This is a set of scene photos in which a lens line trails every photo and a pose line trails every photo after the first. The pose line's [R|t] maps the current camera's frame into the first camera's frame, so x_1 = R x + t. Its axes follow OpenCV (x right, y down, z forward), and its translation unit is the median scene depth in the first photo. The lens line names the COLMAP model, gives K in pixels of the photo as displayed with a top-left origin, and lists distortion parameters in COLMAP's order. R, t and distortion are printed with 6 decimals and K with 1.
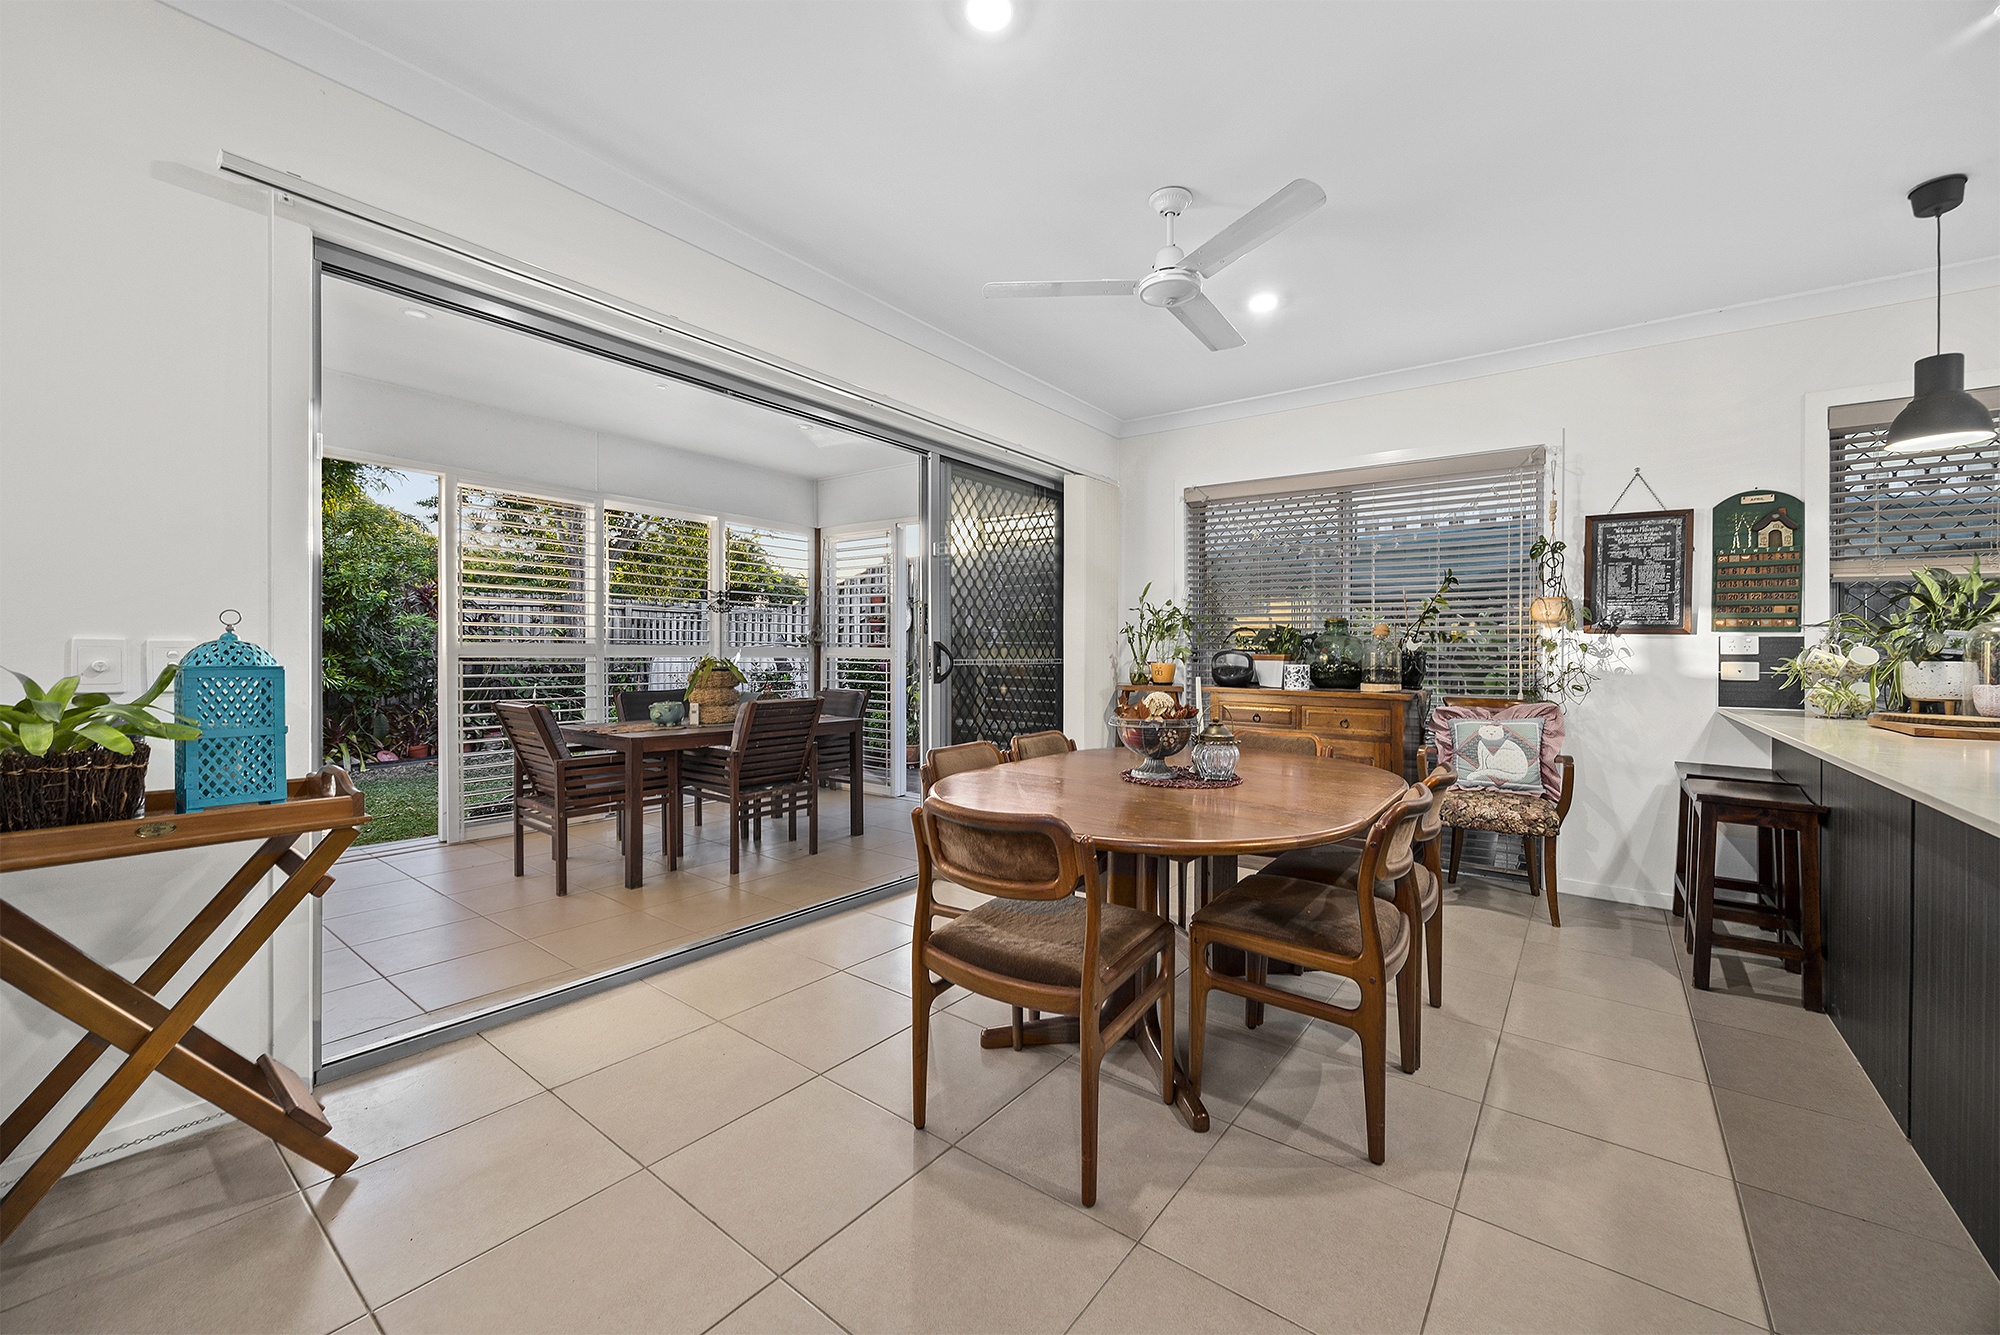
lens RADIAL K [[774.3, 0, 998.1], [0, 774.3, 654.6], [0, 0, 1]] dist [-0.004426, -0.001700]
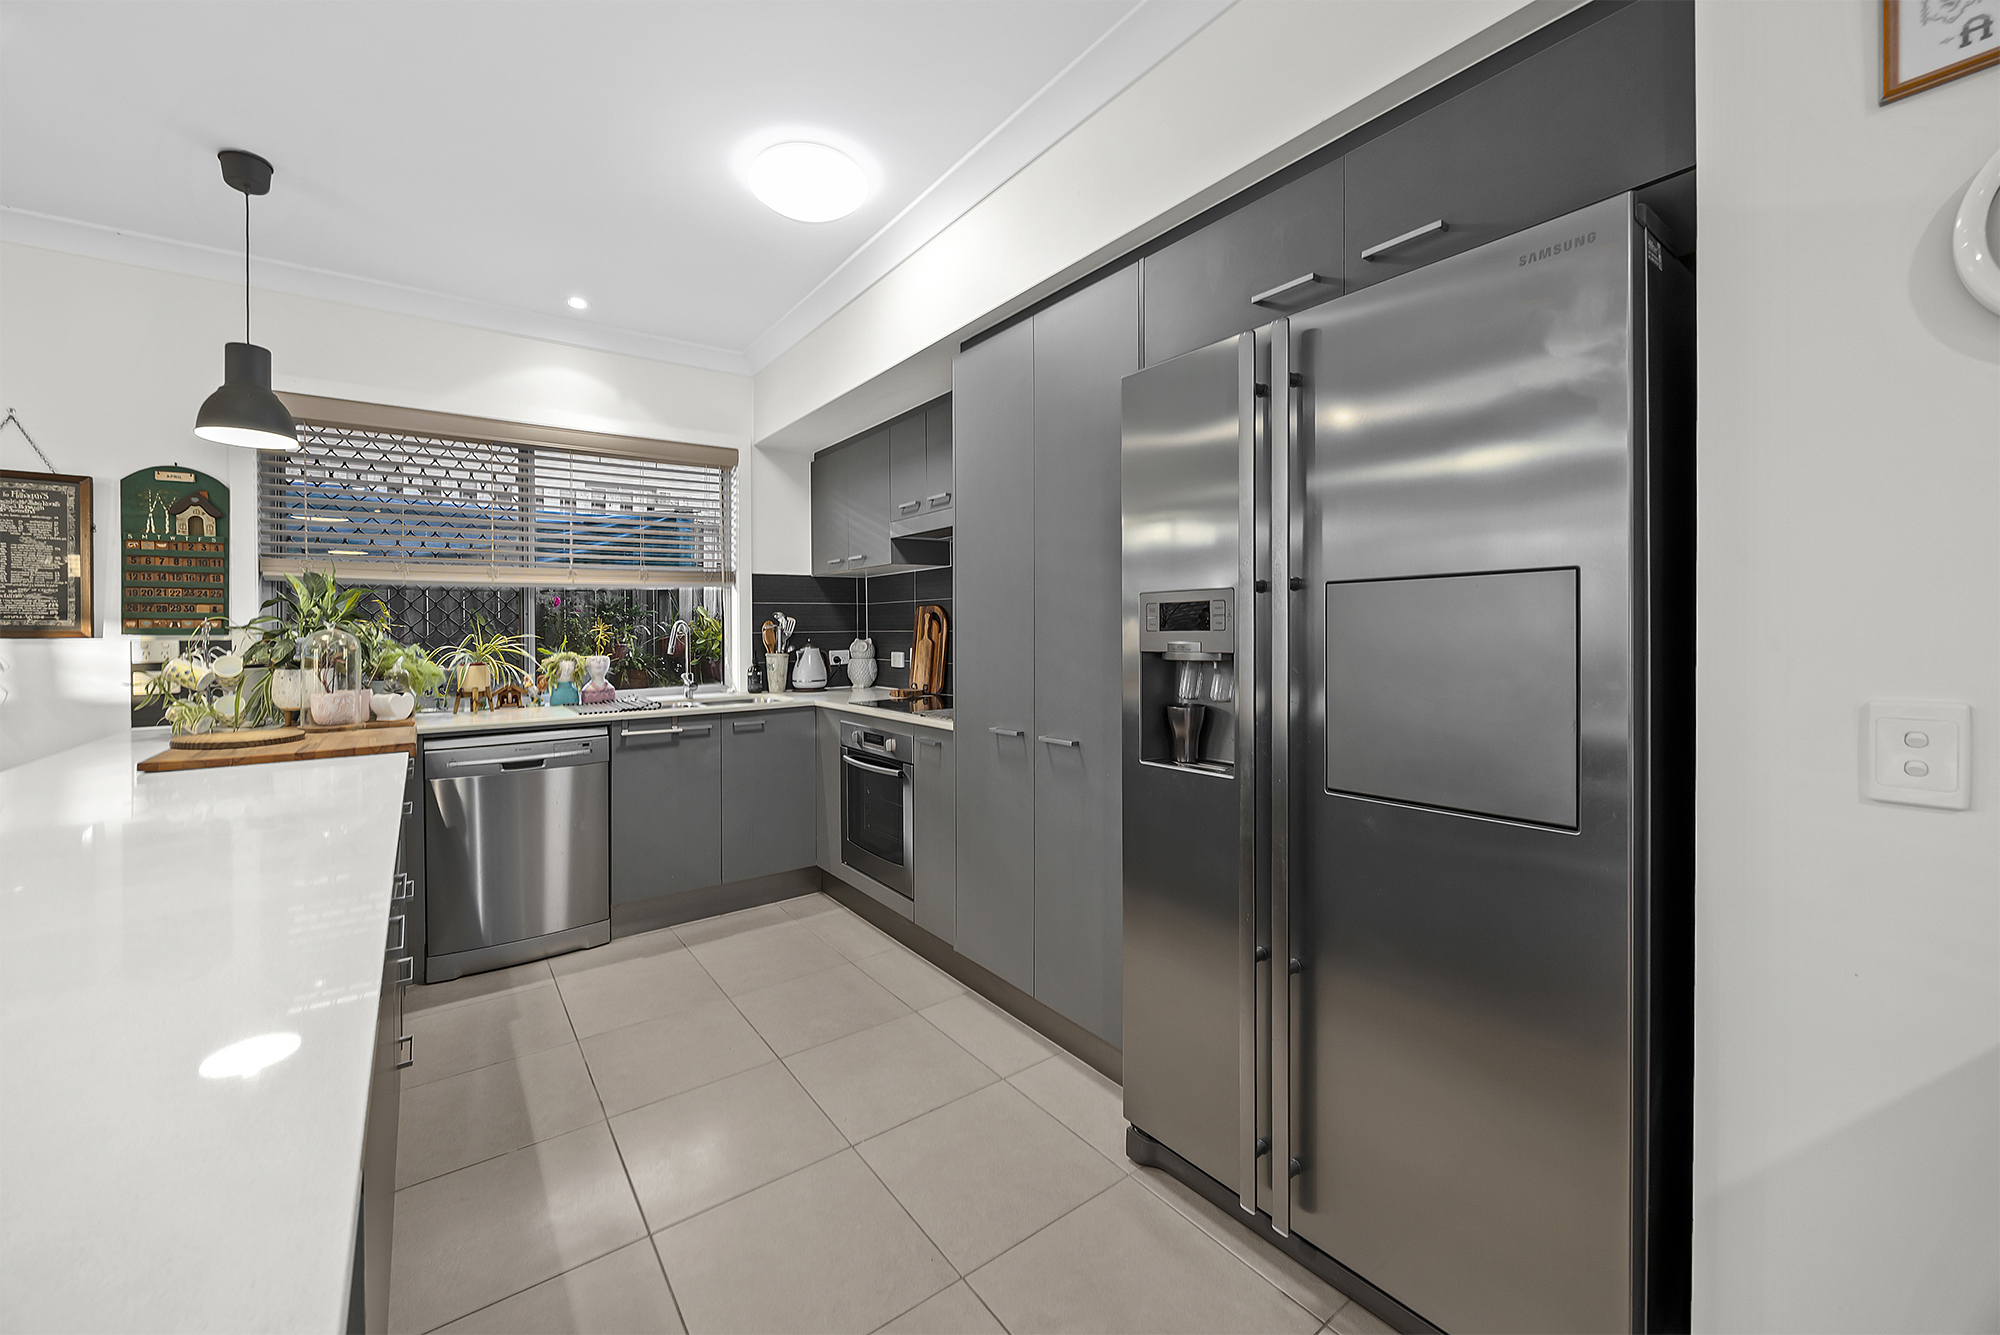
lens RADIAL K [[774.3, 0, 977.4], [0, 774.3, 625.8], [0, 0, 1]] dist [-0.004426, -0.001700]
pose [[0.290799, -0.008759, 0.956744, 0.381737], [0.014320, 0.999886, 0.004802, -0.026978], [-0.956677, 0.012304, 0.290892, -0.076547]]
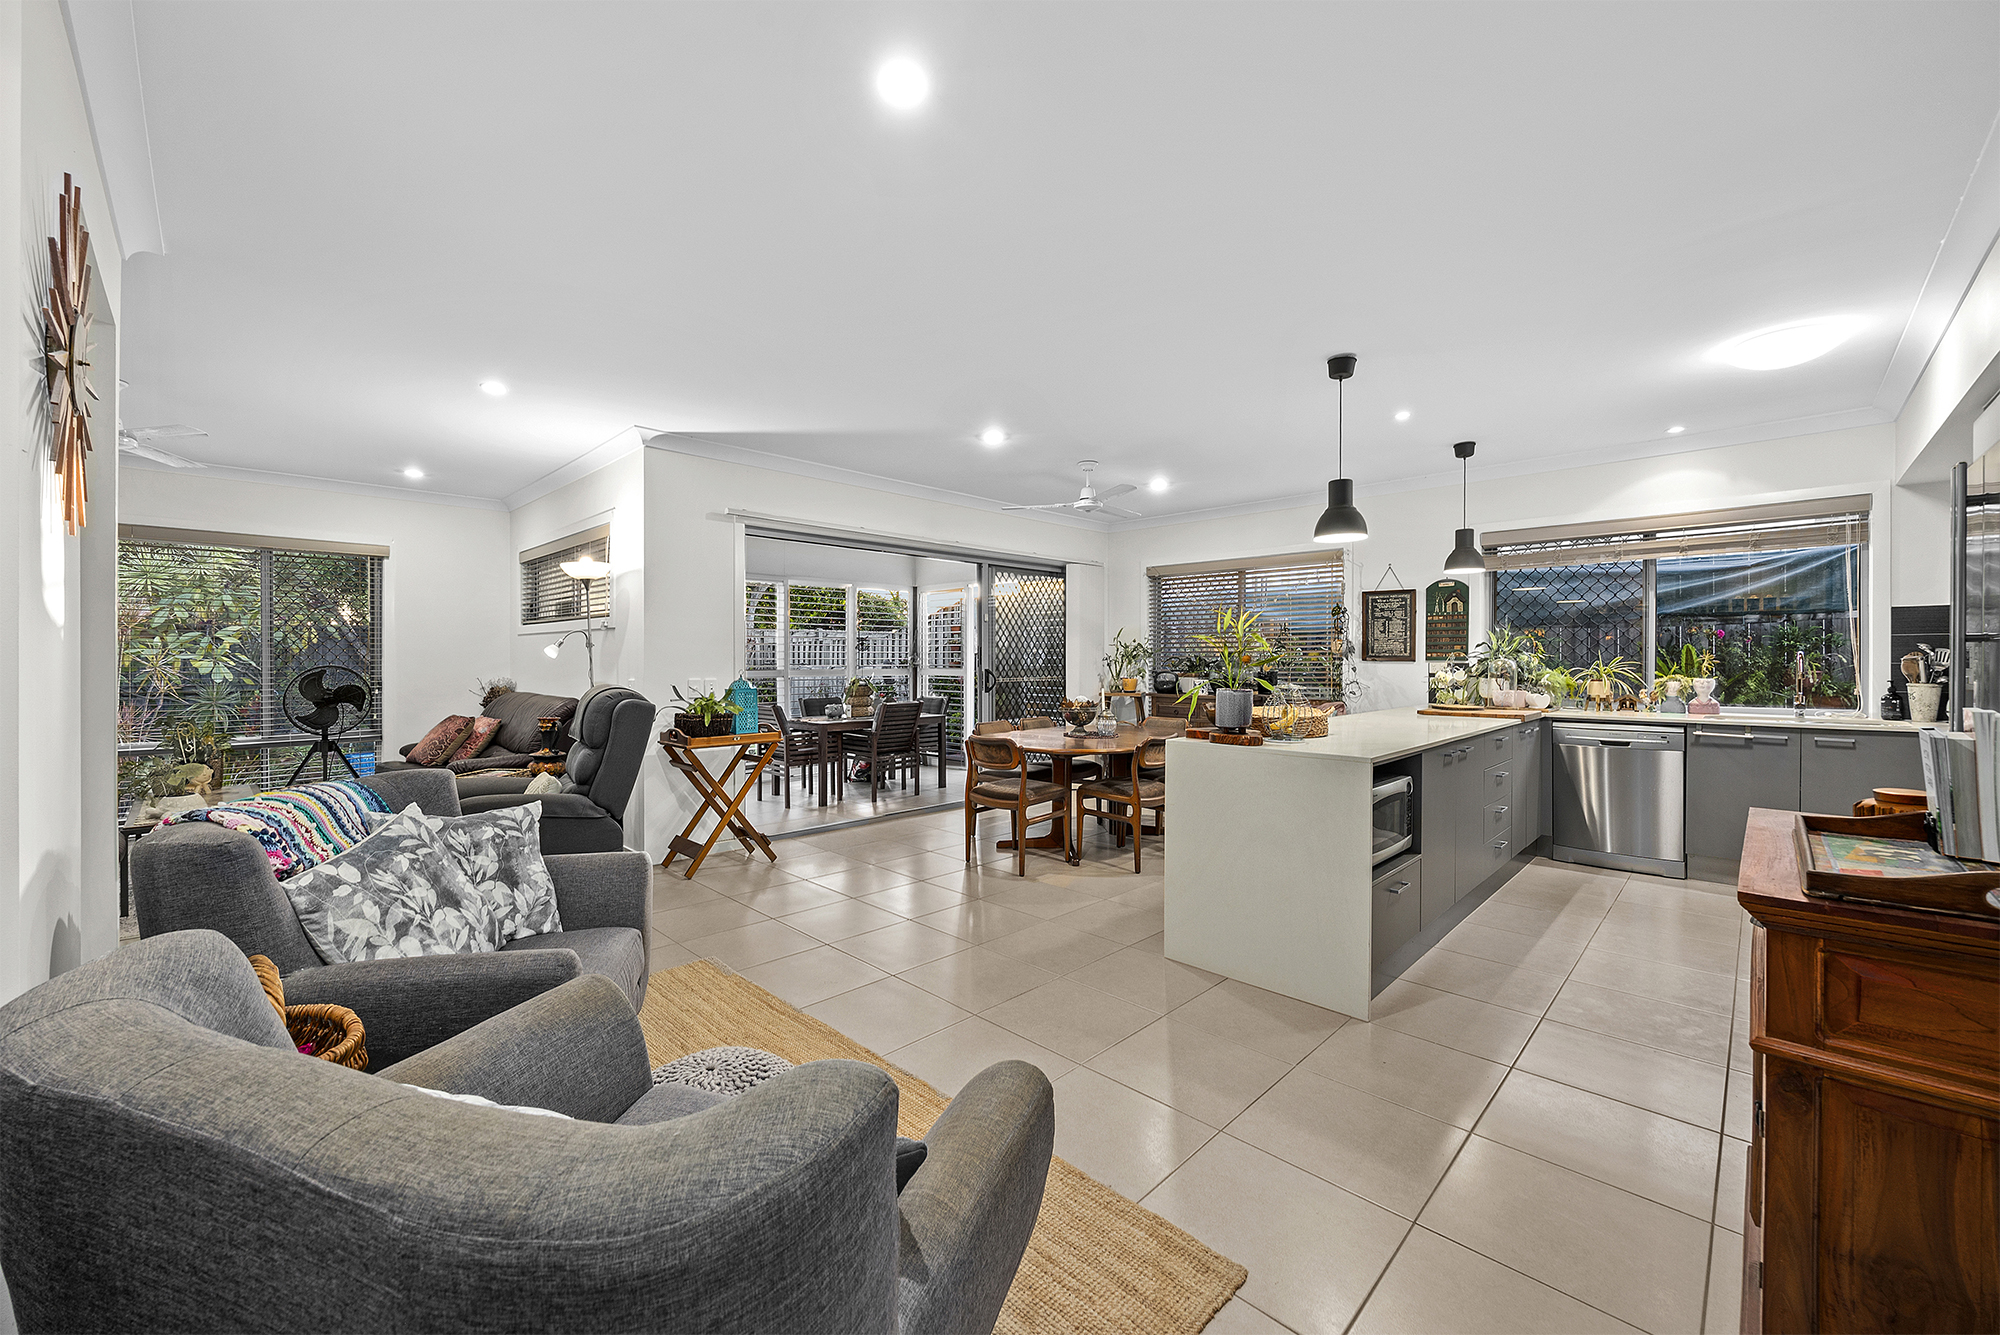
lens RADIAL K [[774.3, 0, 991.3], [0, 774.3, 670.6], [0, 0, 1]] dist [-0.004426, -0.001700]
pose [[0.993274, -0.009948, -0.115363, 0.138407], [0.011218, 0.999883, 0.010360, -0.031302], [0.115247, -0.011585, 0.993269, -0.767798]]
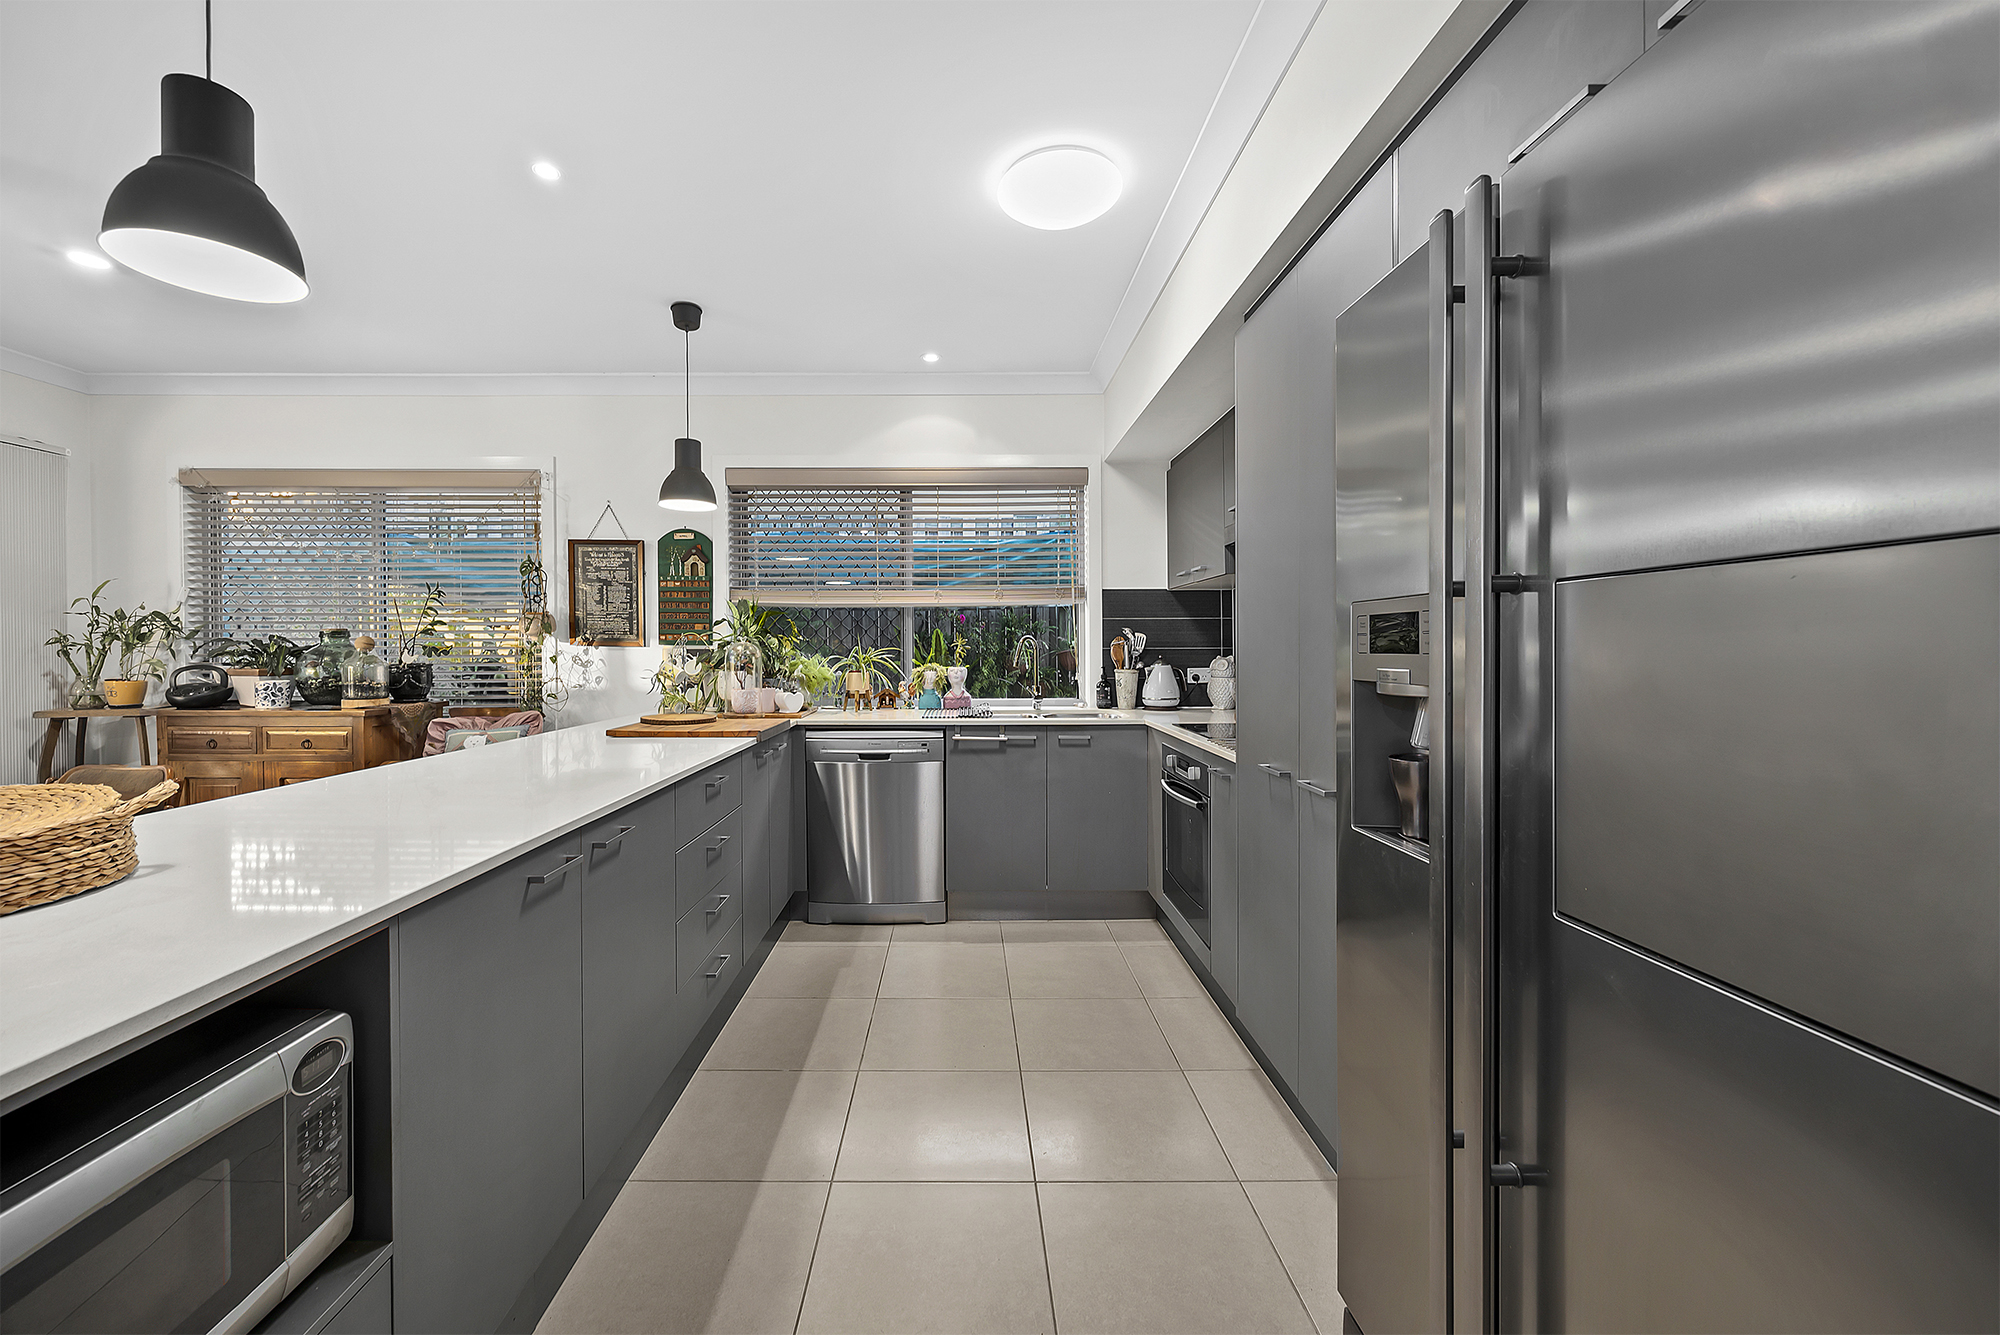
lens RADIAL K [[774.3, 0, 946.6], [0, 774.3, 645.6], [0, 0, 1]] dist [-0.004426, -0.001700]
pose [[0.795281, -0.008886, 0.606175, 0.502765], [0.008124, 0.999959, 0.004001, -0.026362], [-0.606186, 0.001743, 0.795321, -0.204100]]
